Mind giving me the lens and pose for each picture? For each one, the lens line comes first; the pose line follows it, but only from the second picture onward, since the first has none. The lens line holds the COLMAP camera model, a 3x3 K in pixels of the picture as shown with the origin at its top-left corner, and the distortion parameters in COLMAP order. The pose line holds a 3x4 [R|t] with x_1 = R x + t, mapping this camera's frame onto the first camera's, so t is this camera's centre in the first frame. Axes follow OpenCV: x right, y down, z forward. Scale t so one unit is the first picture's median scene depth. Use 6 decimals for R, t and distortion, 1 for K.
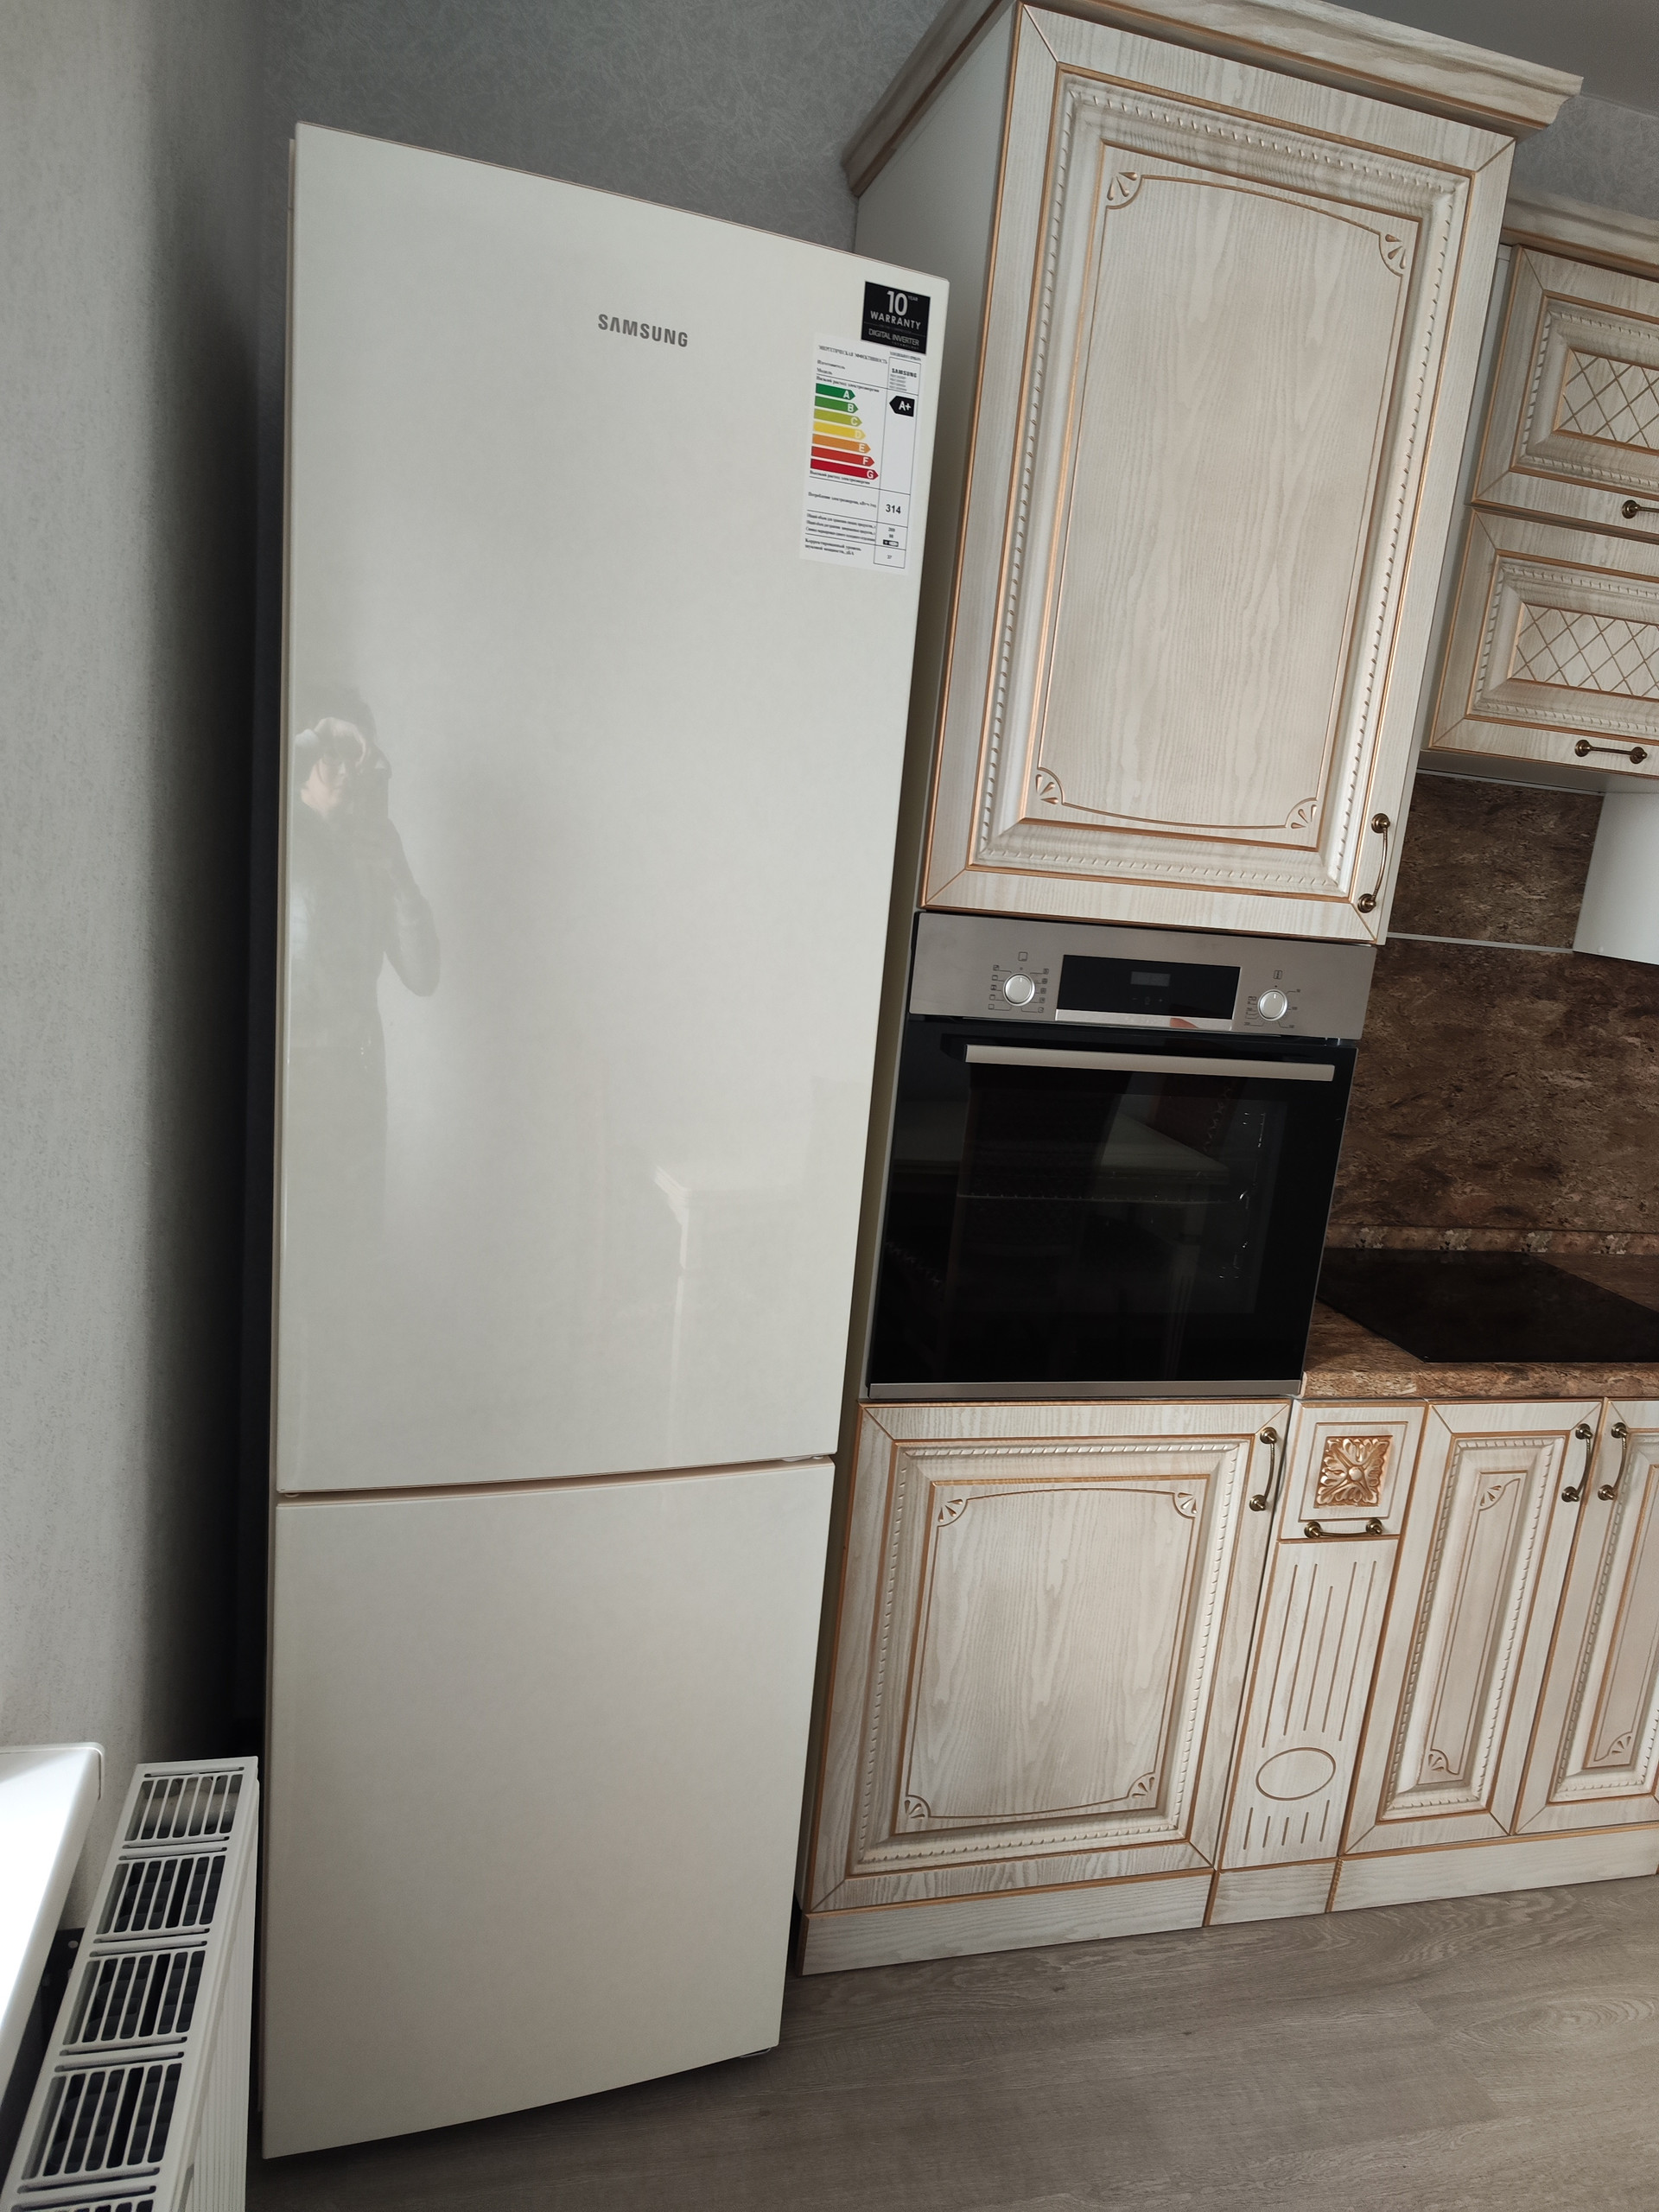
lens RADIAL K [[1489.5, 0, 877.8], [0, 1489.5, 1140.8], [0, 0, 1]] dist [0.024990, -0.018478]
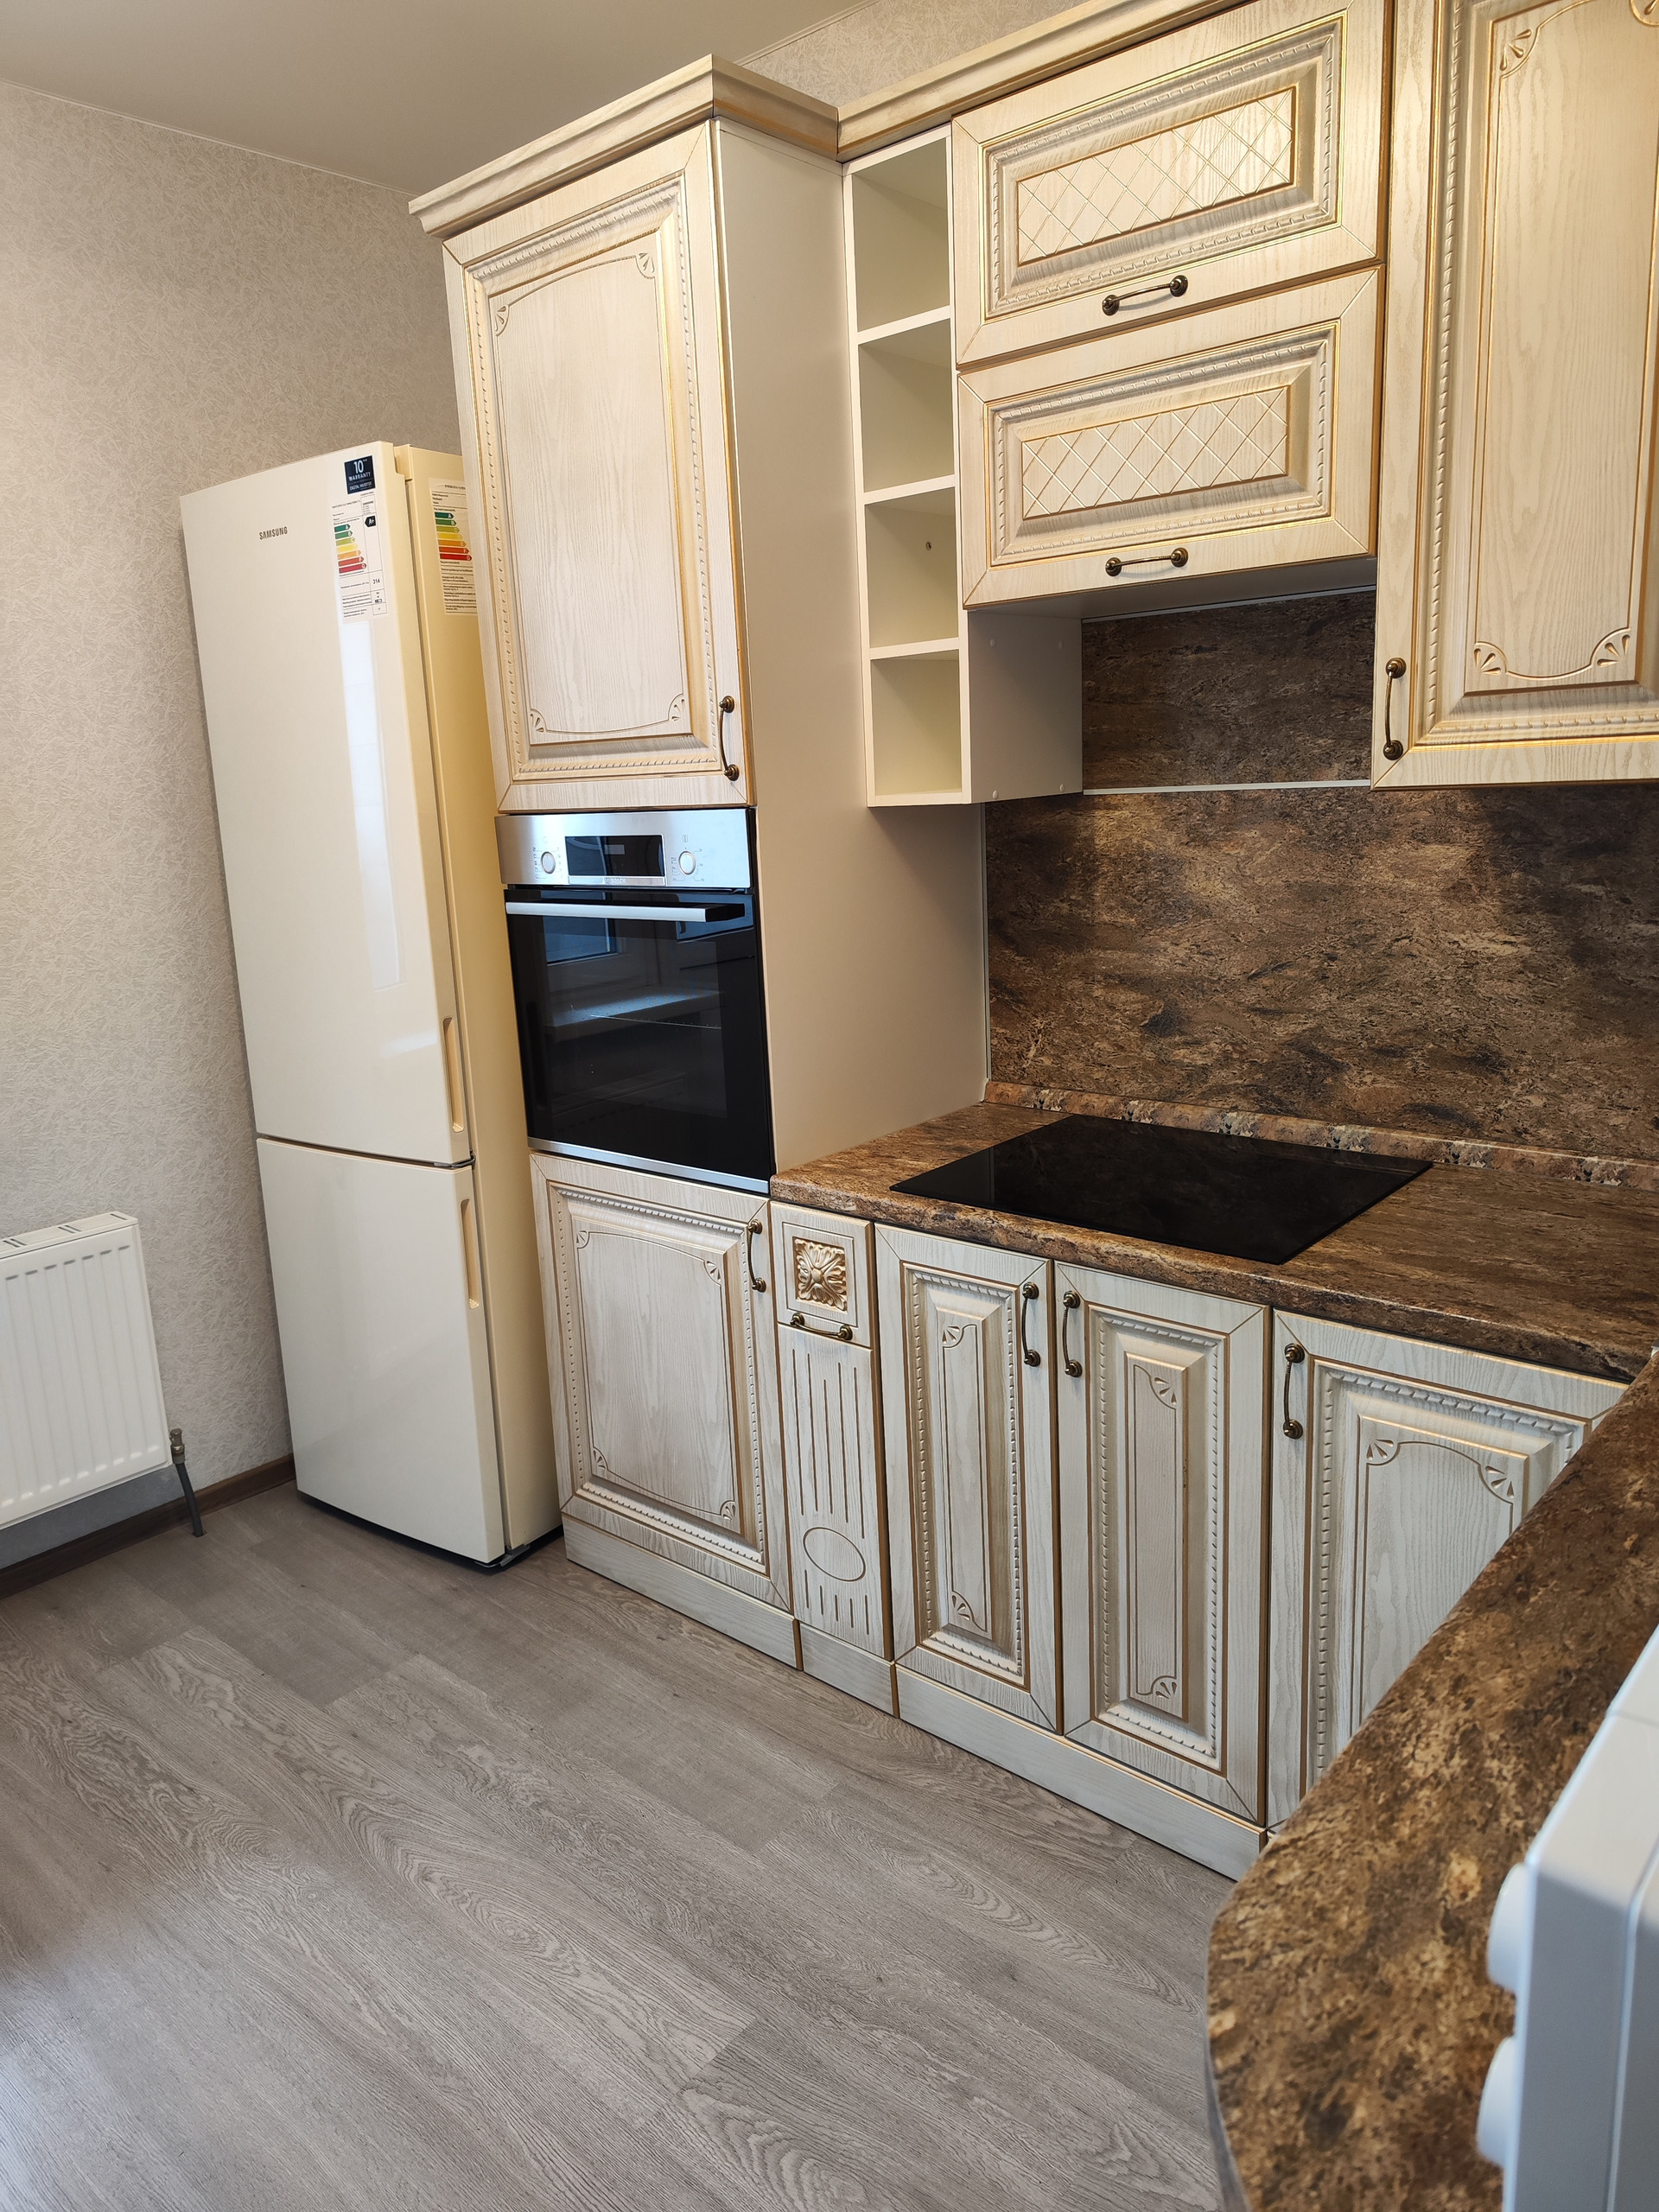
lens RADIAL K [[1489.5, 0, 803.9], [0, 1489.5, 1084.2], [0, 0, 1]] dist [0.024990, -0.018478]
pose [[0.534755, 0.047799, -0.843654, 0.993140], [-0.074340, 0.997189, 0.009377, 0.054492], [0.841731, 0.057703, 0.536805, 0.304319]]
